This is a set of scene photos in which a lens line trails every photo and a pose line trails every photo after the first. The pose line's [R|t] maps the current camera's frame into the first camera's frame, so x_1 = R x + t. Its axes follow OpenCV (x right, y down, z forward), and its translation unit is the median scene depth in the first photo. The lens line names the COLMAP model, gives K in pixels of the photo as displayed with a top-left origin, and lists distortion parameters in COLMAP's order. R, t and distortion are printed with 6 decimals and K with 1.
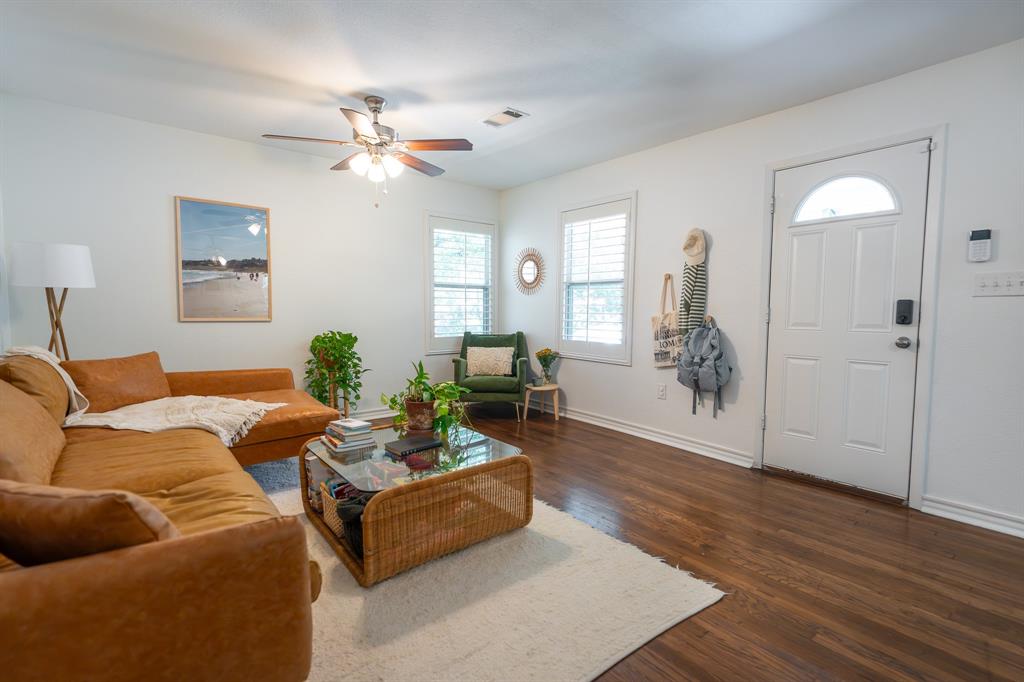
lens RADIAL K [[479.3, 0, 511.8], [0, 479.3, 339.2], [0, 0, 1]] dist [0.001449, 0.000080]
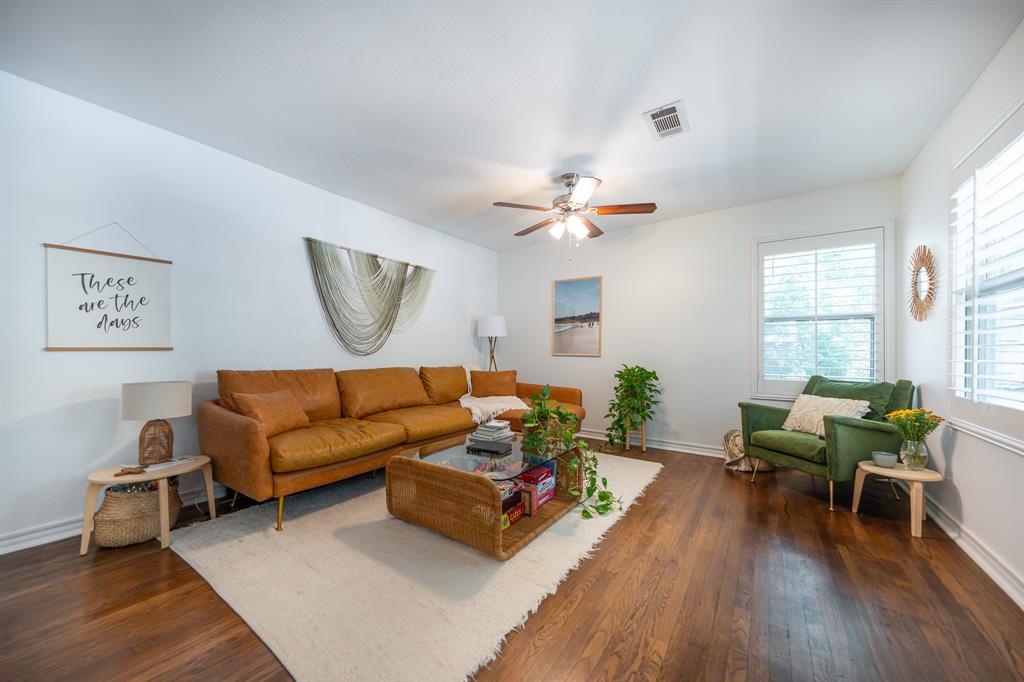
lens RADIAL K [[363.8, 0, 509.7], [0, 363.8, 349.3], [0, 0, 1]] dist [0.003688, 0.000152]
pose [[0.273328, -0.014924, -0.961805, 0.440496], [-0.073187, 0.996659, -0.036263, -0.000997], [0.959133, 0.080303, 0.271323, 0.471096]]
